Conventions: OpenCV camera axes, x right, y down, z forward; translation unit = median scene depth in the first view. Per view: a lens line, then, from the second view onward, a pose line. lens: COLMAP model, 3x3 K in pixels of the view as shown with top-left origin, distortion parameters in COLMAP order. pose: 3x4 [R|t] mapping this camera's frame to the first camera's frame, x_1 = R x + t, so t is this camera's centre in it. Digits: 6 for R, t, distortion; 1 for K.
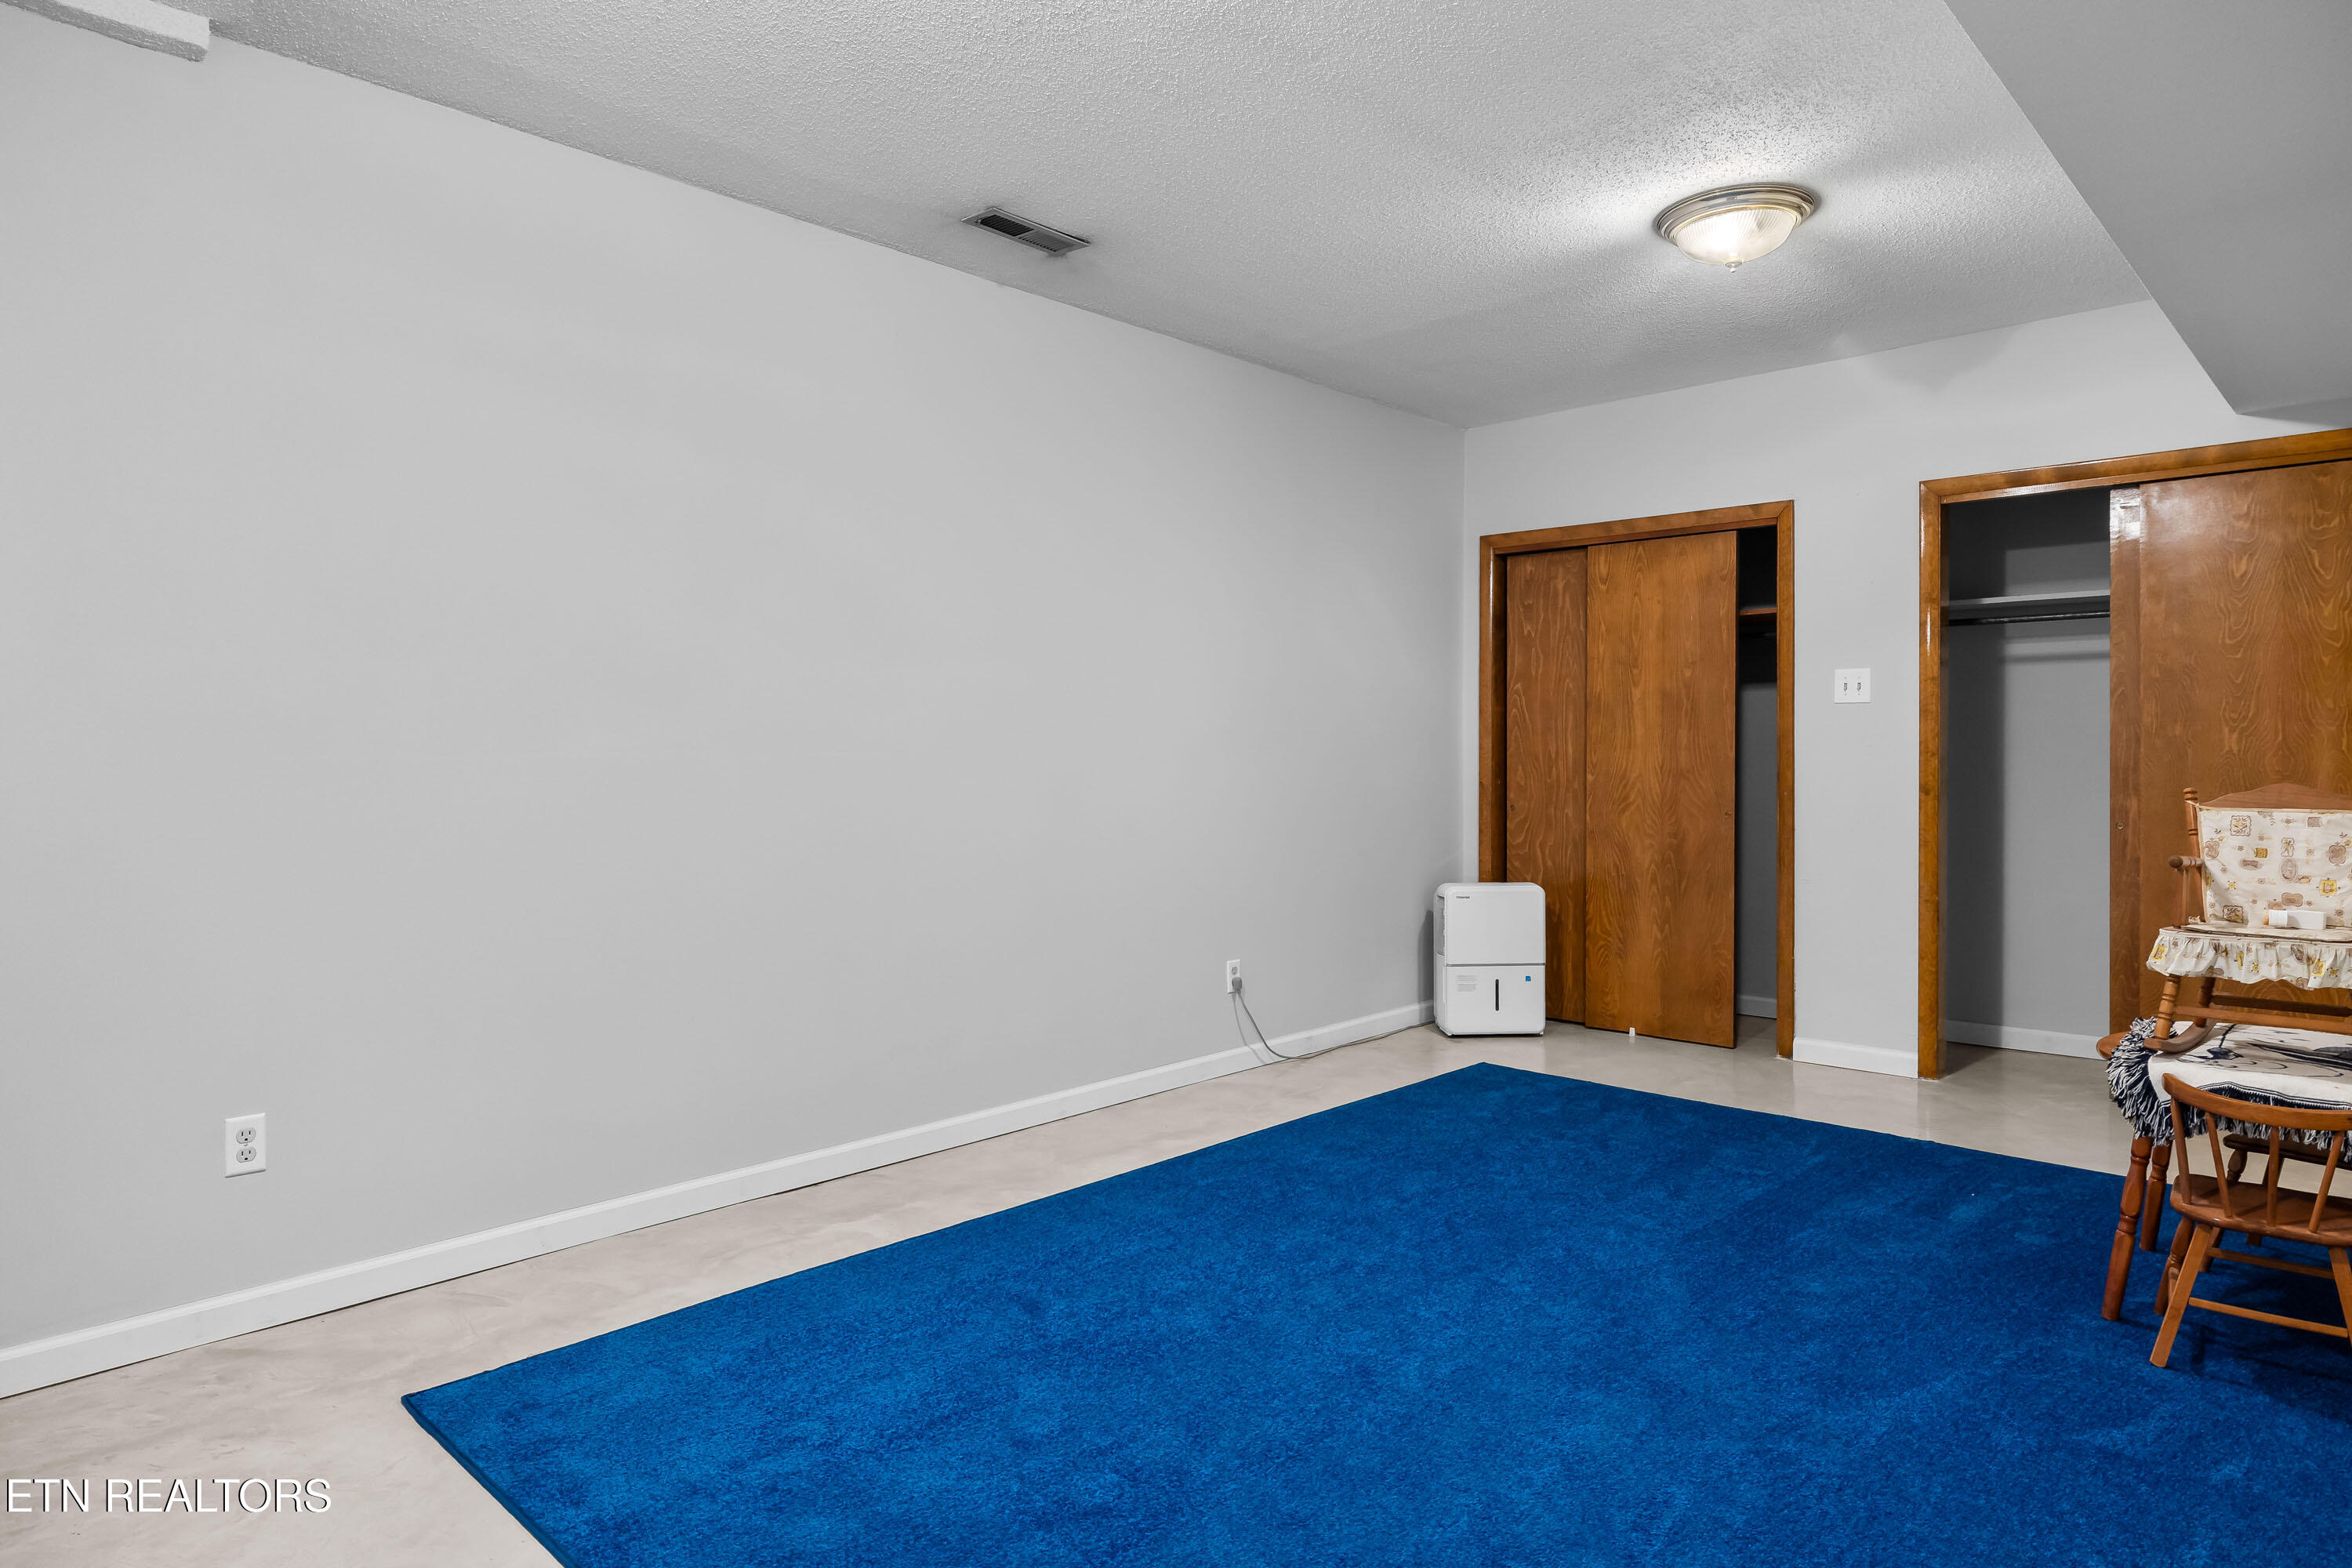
lens RADIAL K [[1361.6, 0, 1169.6], [0, 1361.6, 780.4], [0, 0, 1]] dist [0.008736, 0.005973]
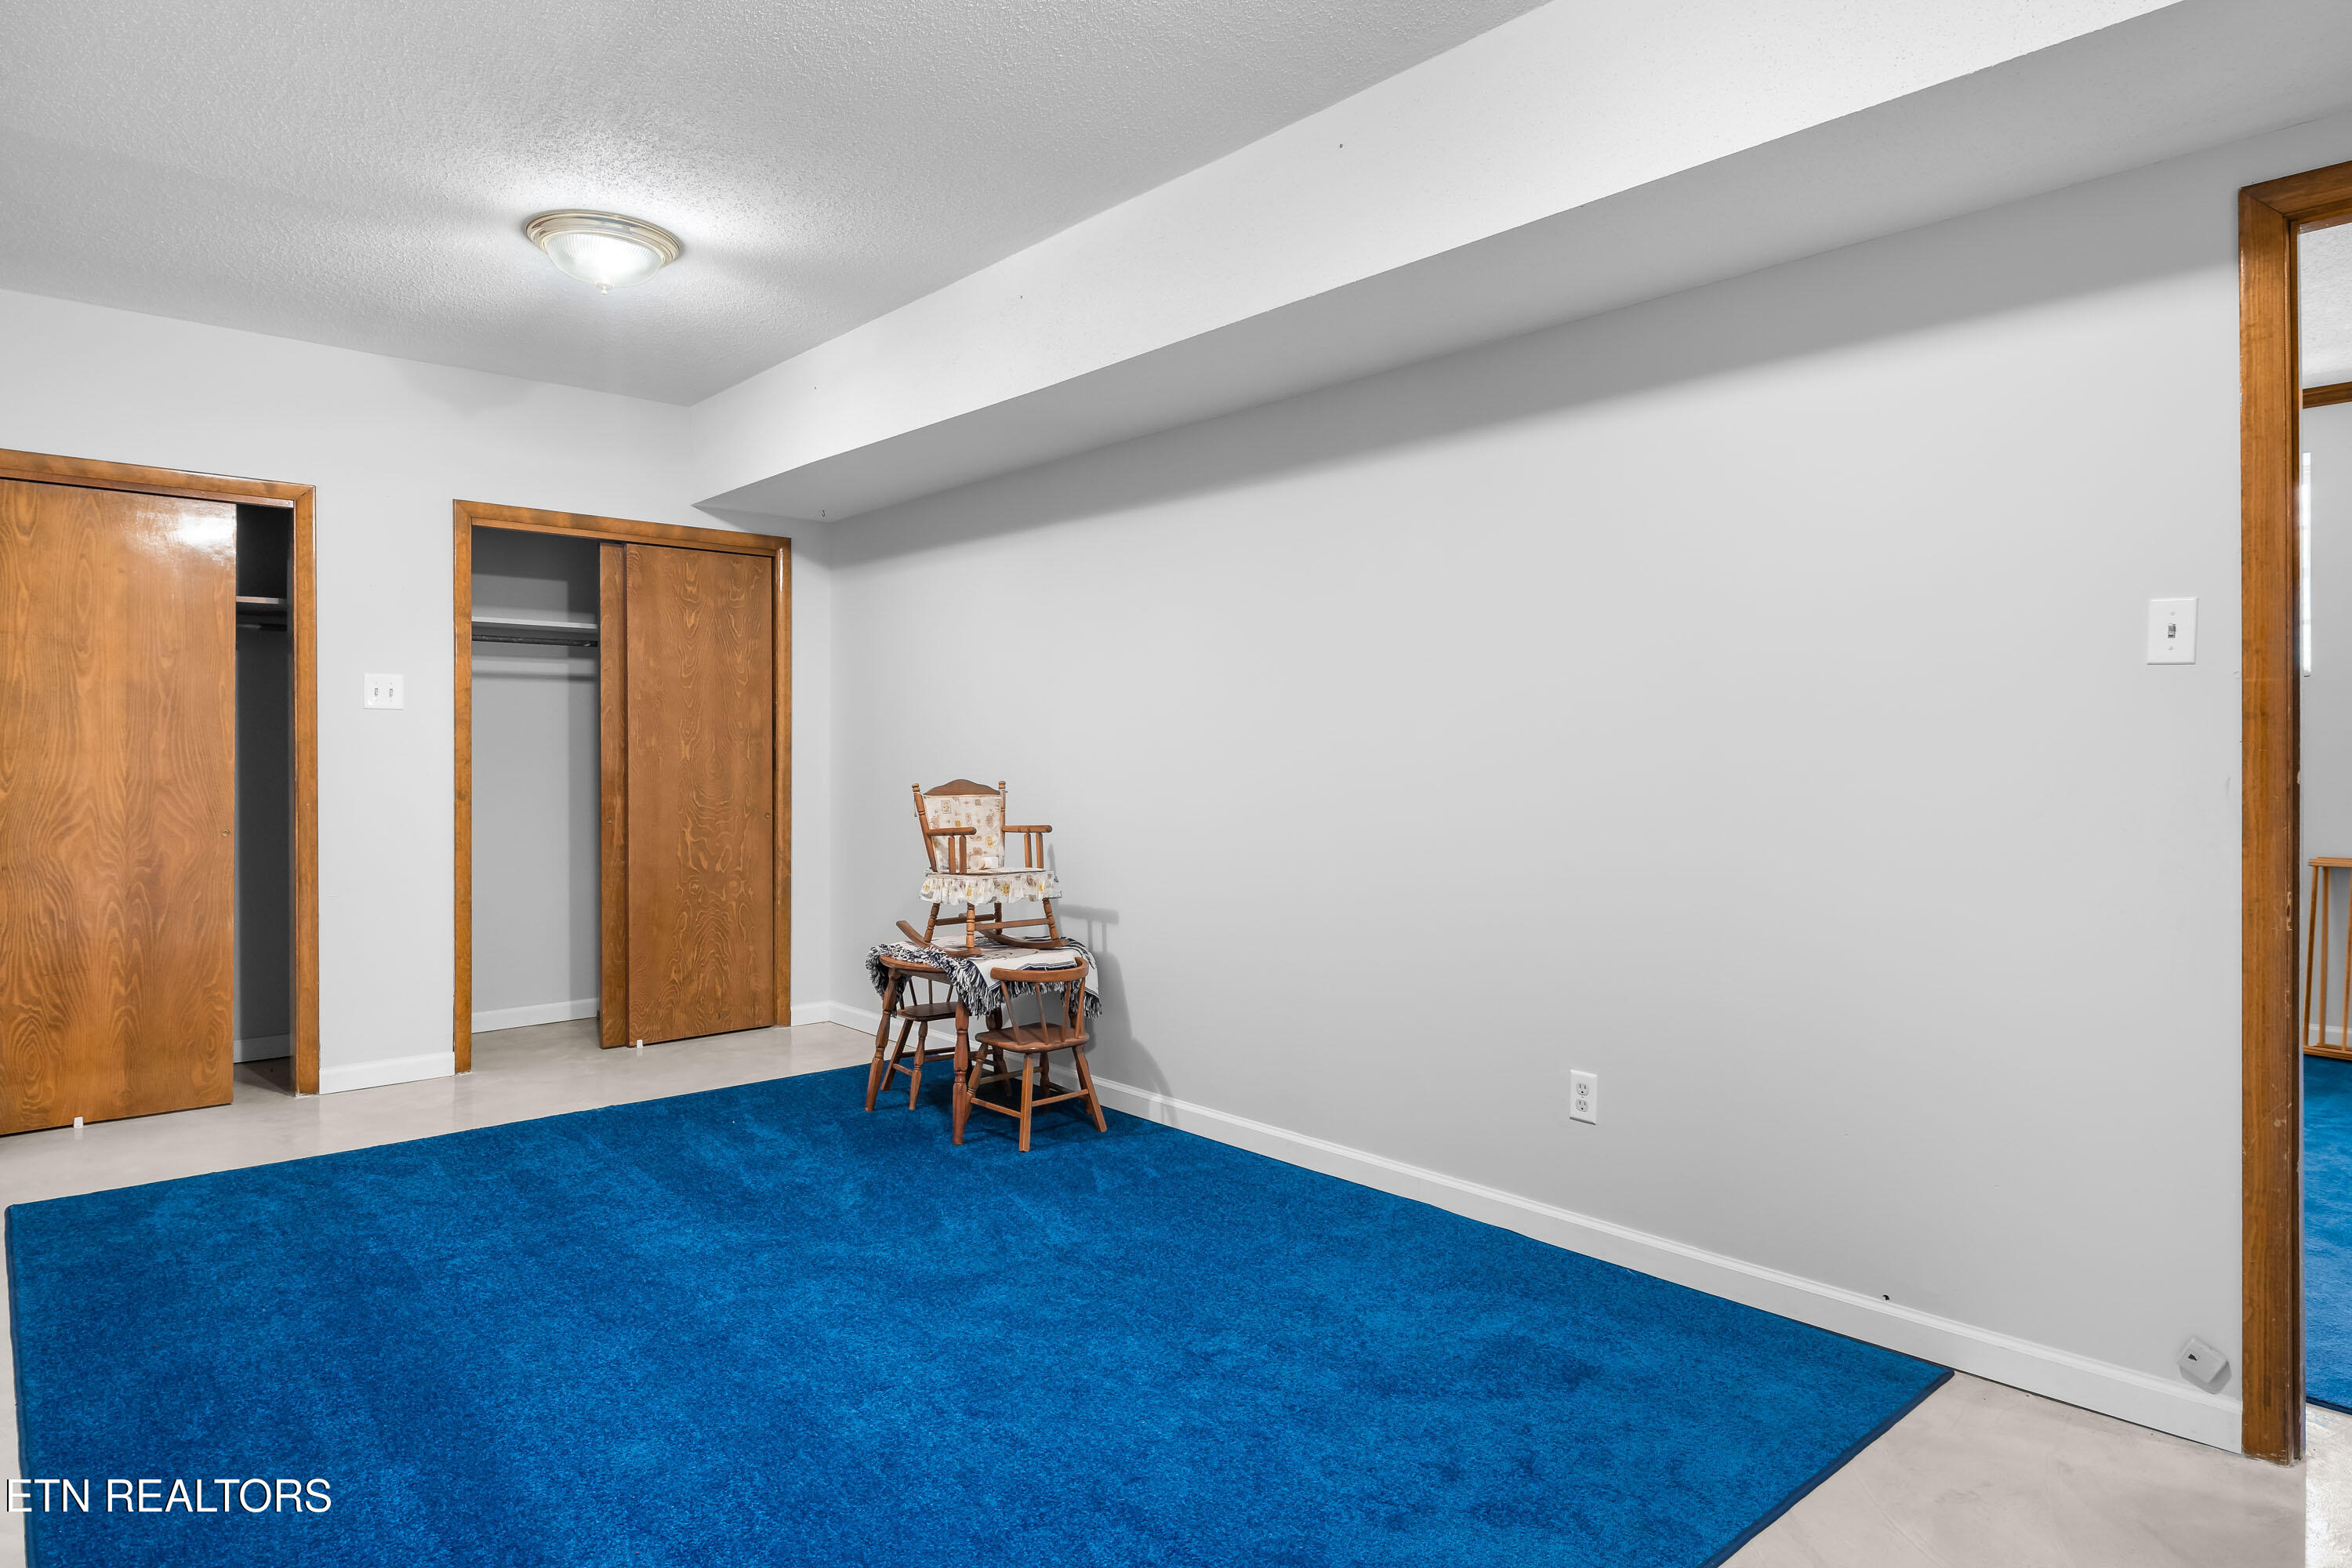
lens RADIAL K [[1361.6, 0, 1169.2], [0, 1361.6, 771.2], [0, 0, 1]] dist [0.008736, 0.005973]
pose [[0.111341, -0.007628, 0.993753, -0.394454], [0.021104, 0.999763, 0.005310, -0.005581], [-0.993558, 0.020381, 0.111476, 0.324060]]
